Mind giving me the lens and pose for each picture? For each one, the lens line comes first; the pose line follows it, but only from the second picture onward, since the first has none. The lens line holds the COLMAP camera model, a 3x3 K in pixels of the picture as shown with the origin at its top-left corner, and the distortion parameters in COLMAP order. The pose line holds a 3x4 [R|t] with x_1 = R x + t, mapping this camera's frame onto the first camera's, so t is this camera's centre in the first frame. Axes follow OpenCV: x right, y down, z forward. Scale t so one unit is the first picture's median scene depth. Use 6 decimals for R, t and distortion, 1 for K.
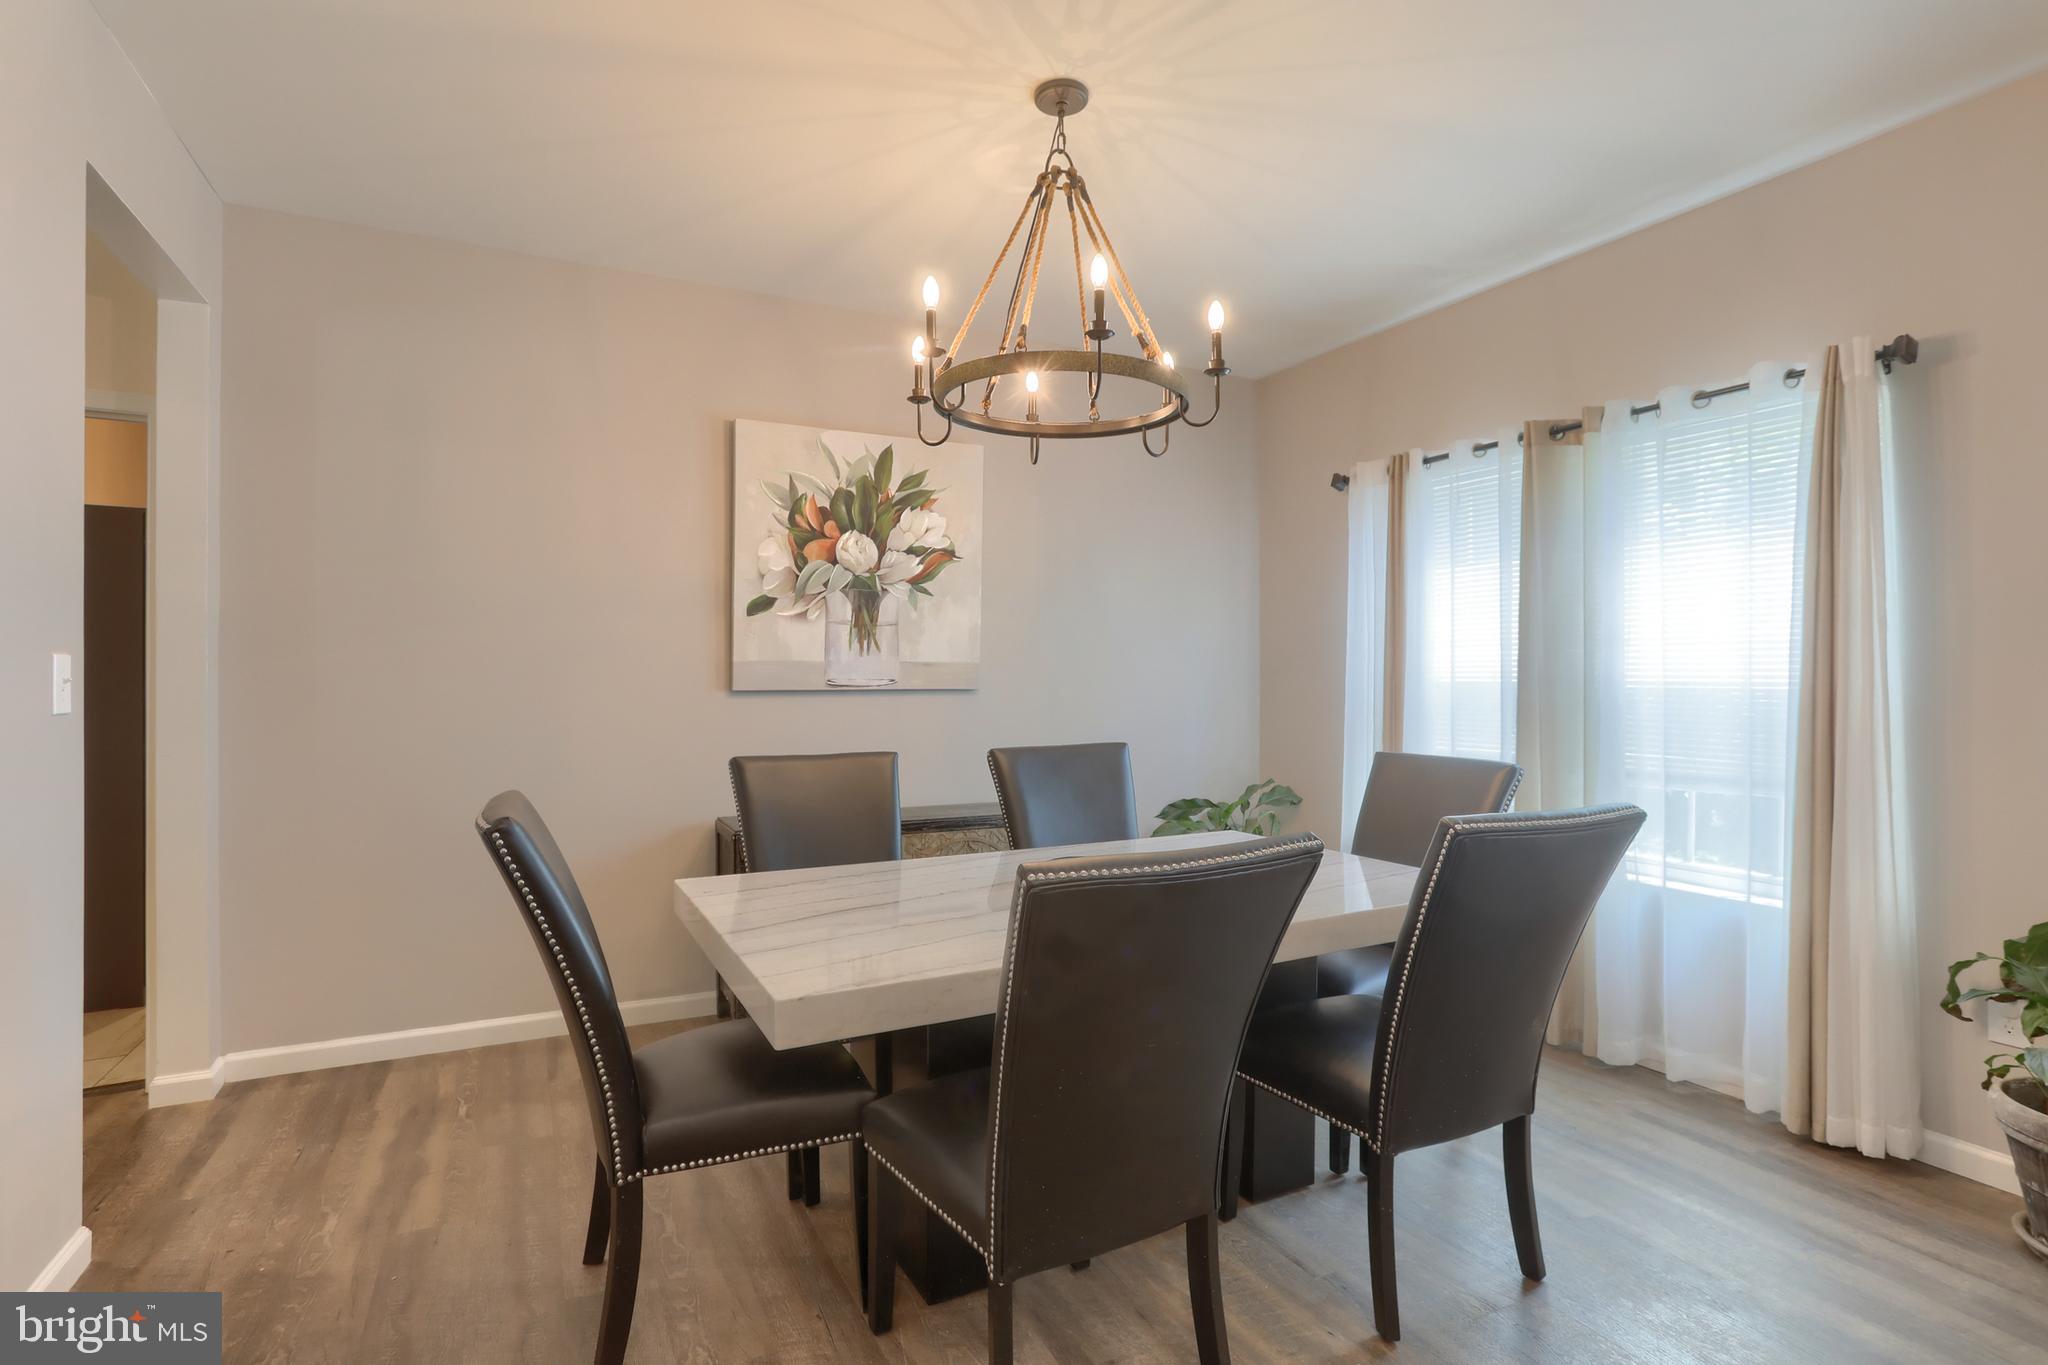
lens RADIAL K [[1024.7, 0, 1023.4], [0, 1024.7, 677.0], [0, 0, 1]] dist [-0.051296, 0.023371]
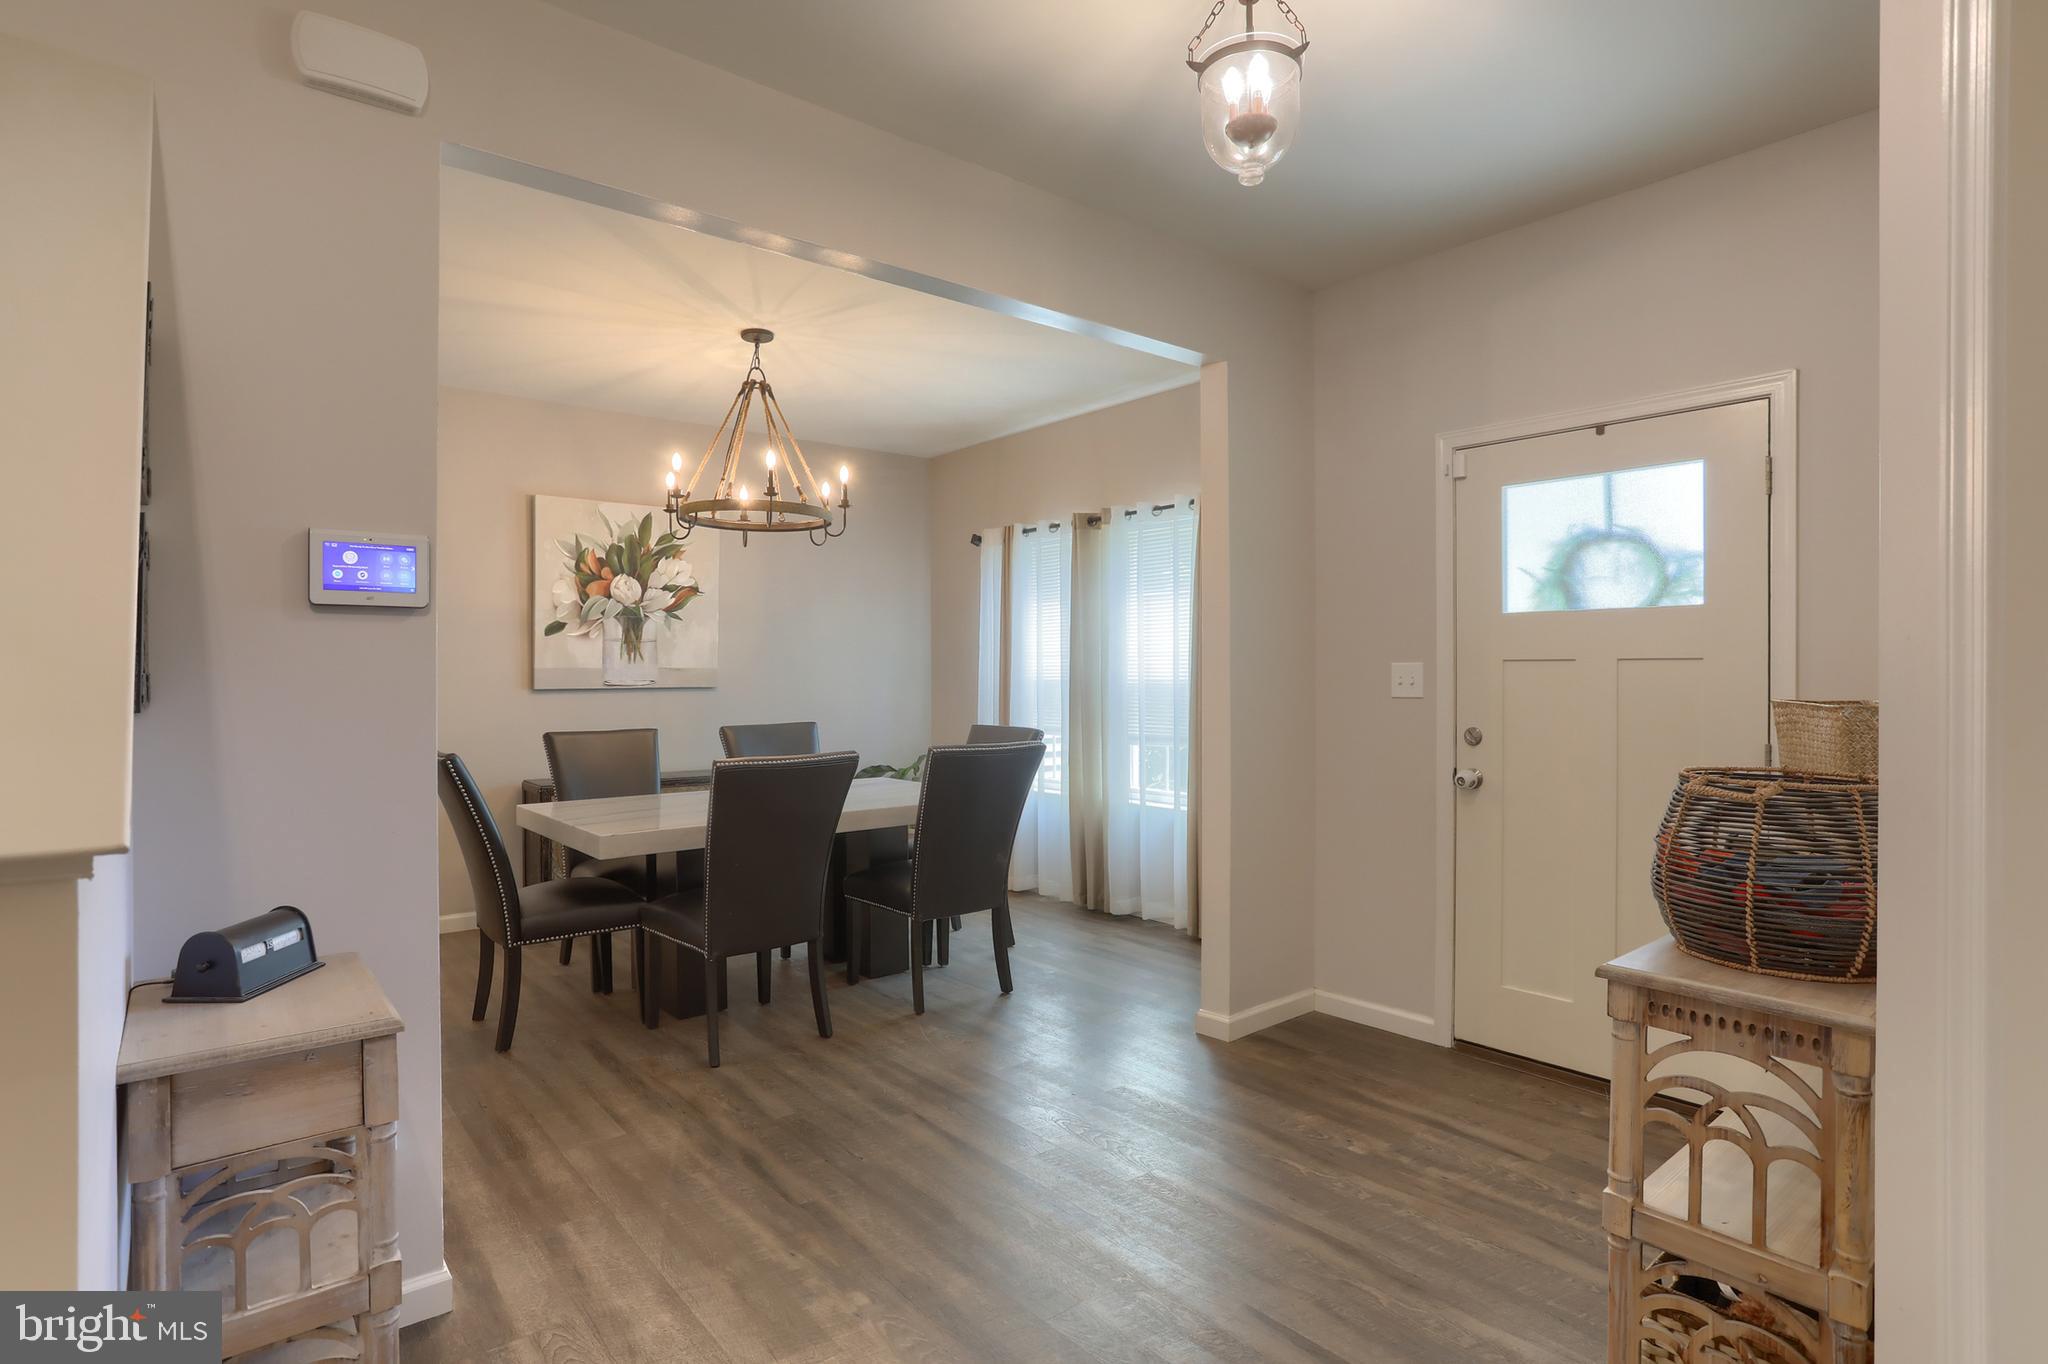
lens RADIAL K [[1024.7, 0, 994.3], [0, 1024.7, 674.7], [0, 0, 1]] dist [-0.051296, 0.023371]
pose [[0.979665, -0.005537, 0.200565, 0.052817], [0.005612, 0.999984, 0.000193, -0.003414], [-0.200562, 0.000937, 0.979680, -0.480911]]
